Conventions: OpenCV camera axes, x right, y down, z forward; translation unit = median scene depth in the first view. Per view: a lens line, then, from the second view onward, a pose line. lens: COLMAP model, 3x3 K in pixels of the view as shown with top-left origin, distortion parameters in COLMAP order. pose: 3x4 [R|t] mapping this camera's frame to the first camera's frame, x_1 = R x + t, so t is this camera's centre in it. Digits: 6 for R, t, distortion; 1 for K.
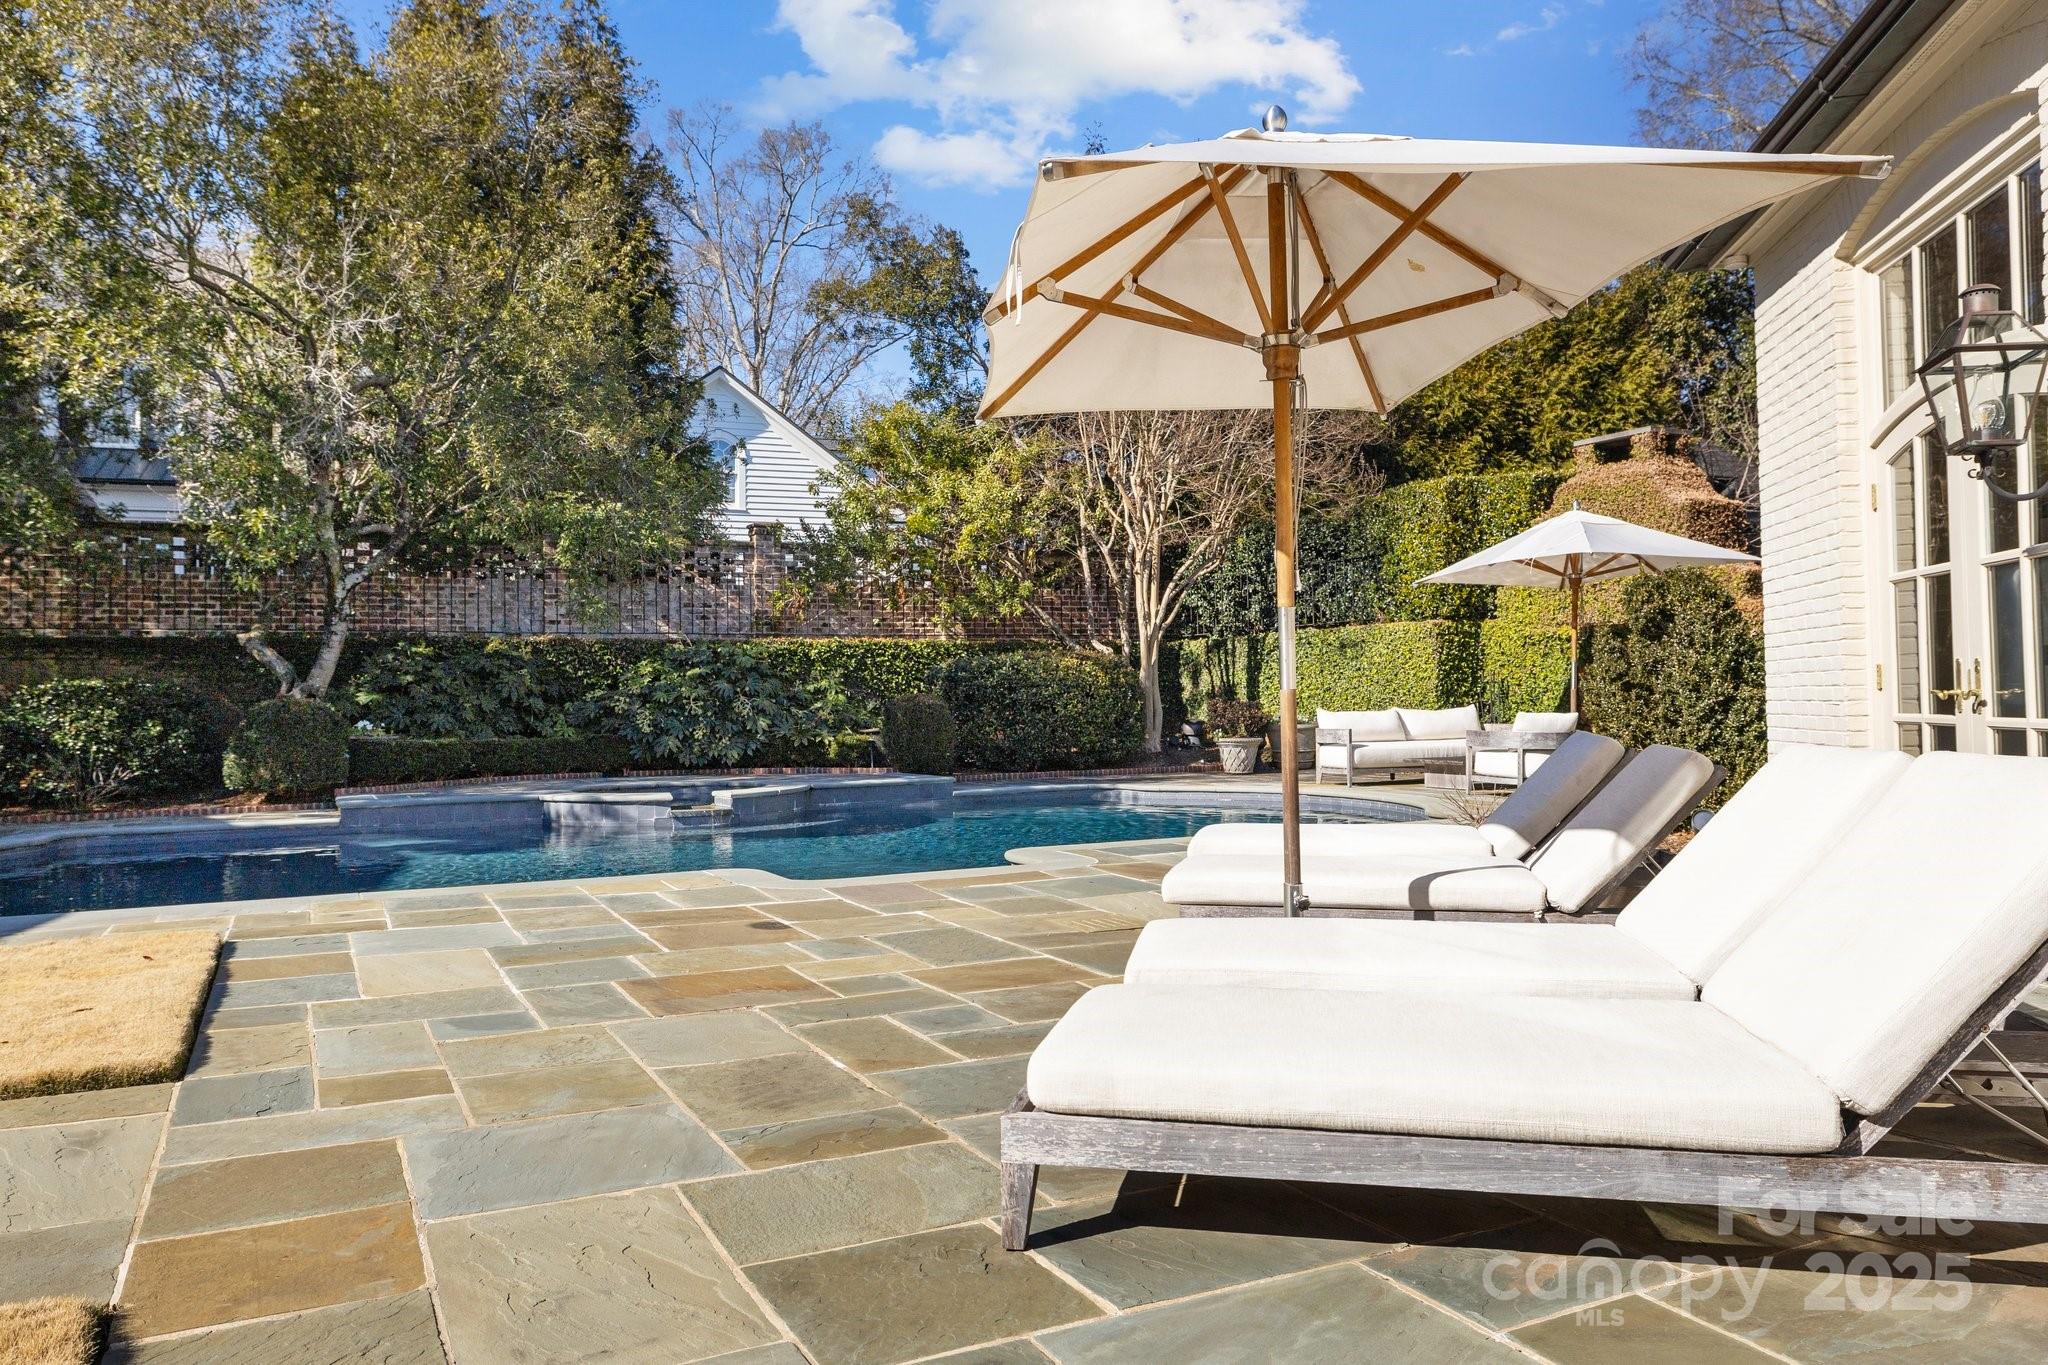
lens RADIAL K [[1411.6, 0, 1015.5], [0, 1411.6, 678.6], [0, 0, 1]] dist [0.003096, -0.000158]
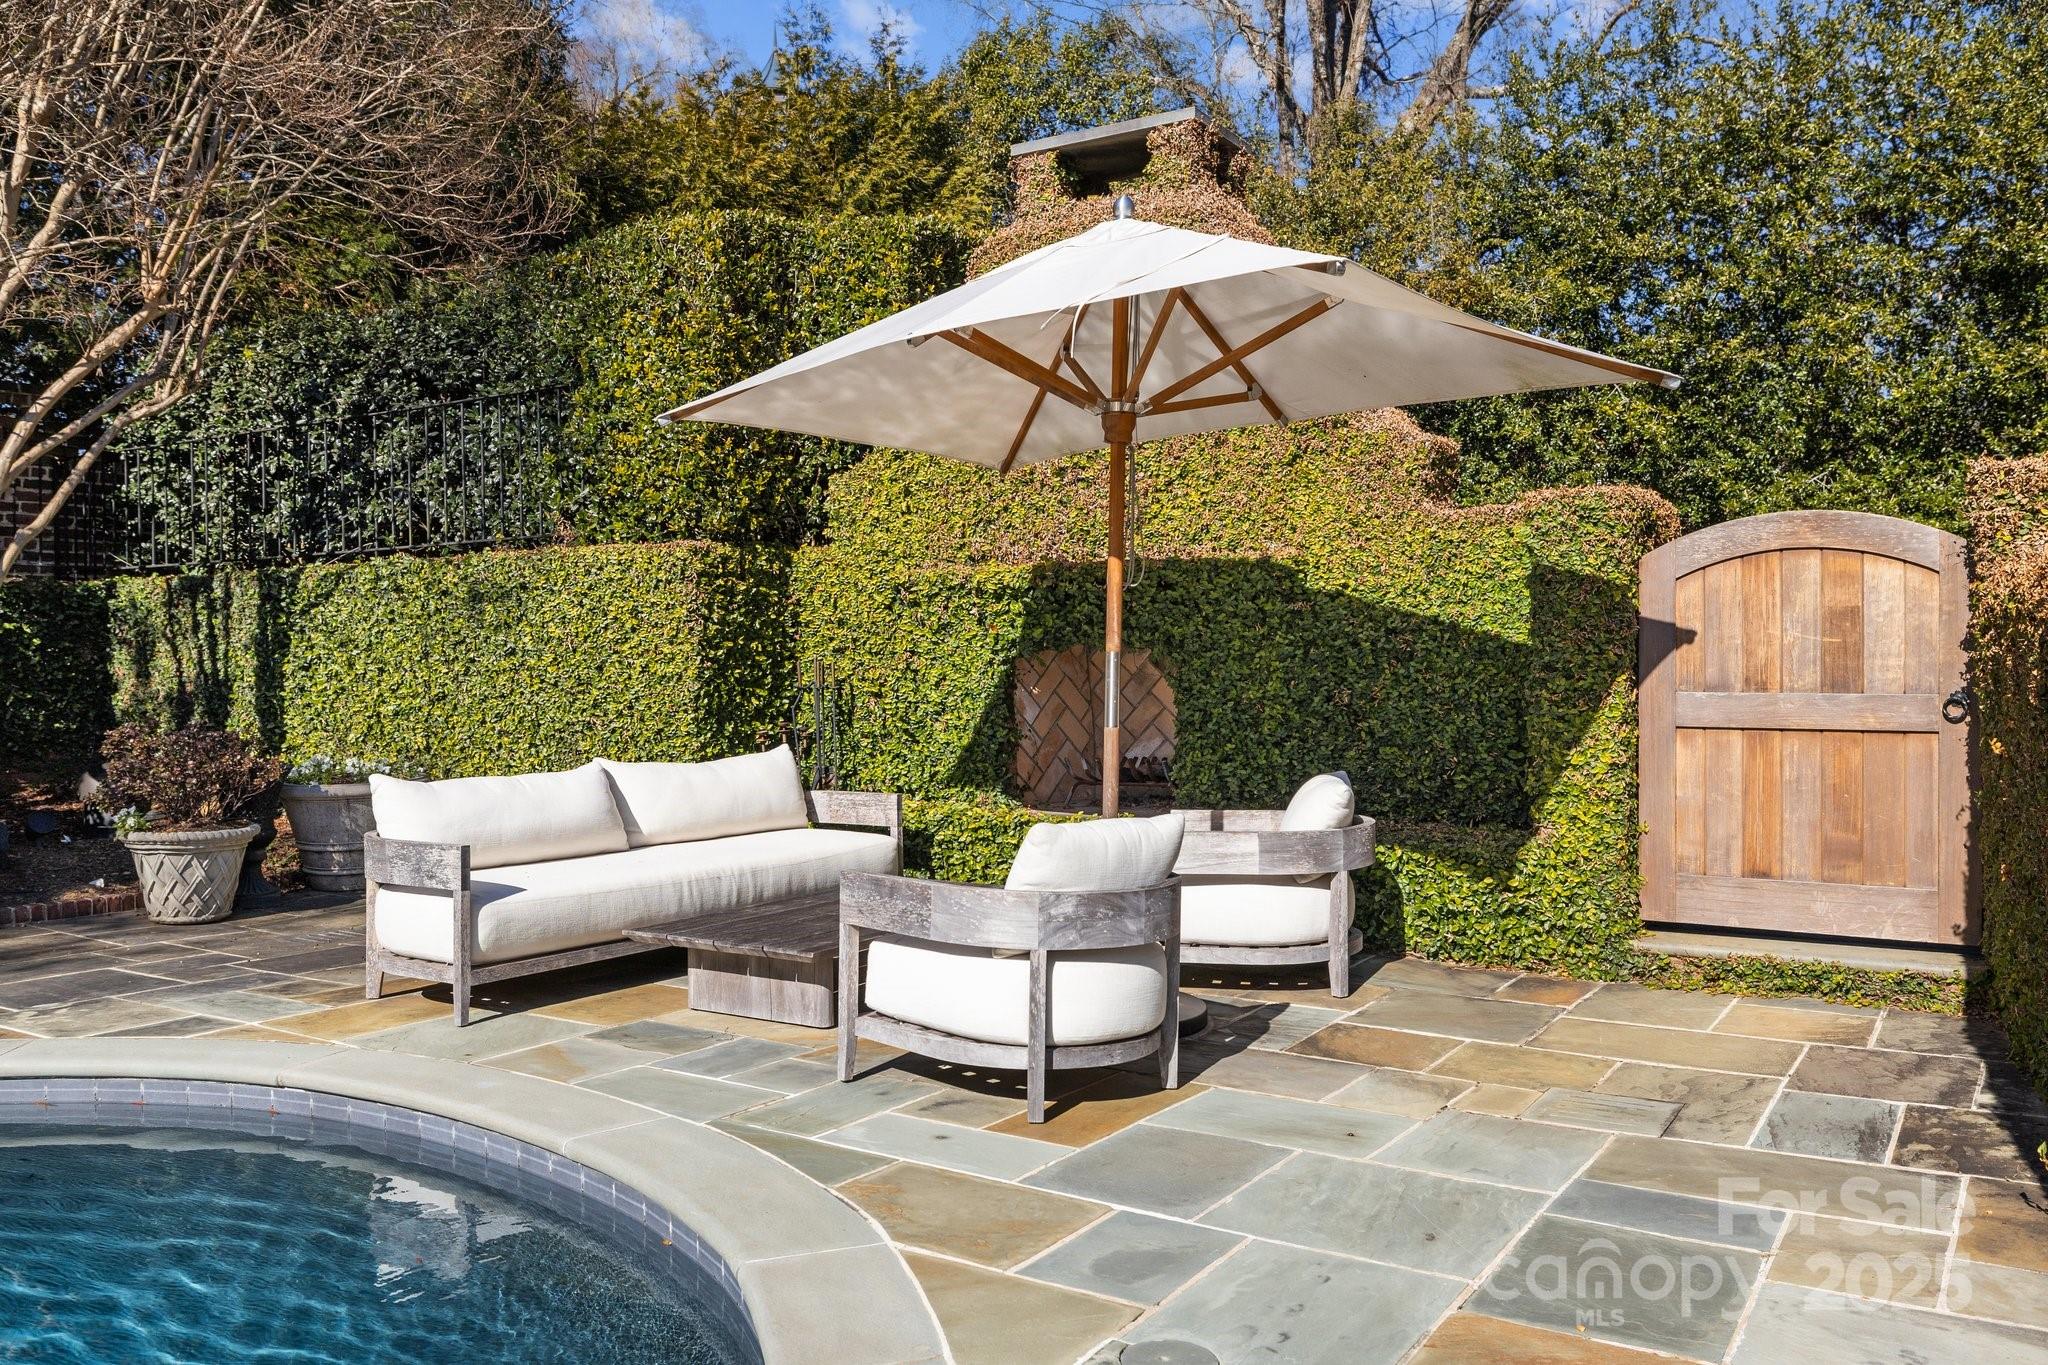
lens RADIAL K [[1597.0, 0, 1017.0], [0, 1597.0, 676.3], [0, 0, 1]] dist [-0.012809, -0.002625]
pose [[0.862907, 0.007116, 0.505313, 0.133687], [-0.015365, 0.999808, 0.012159, -0.007686], [-0.505130, -0.018256, 0.862850, 0.515809]]
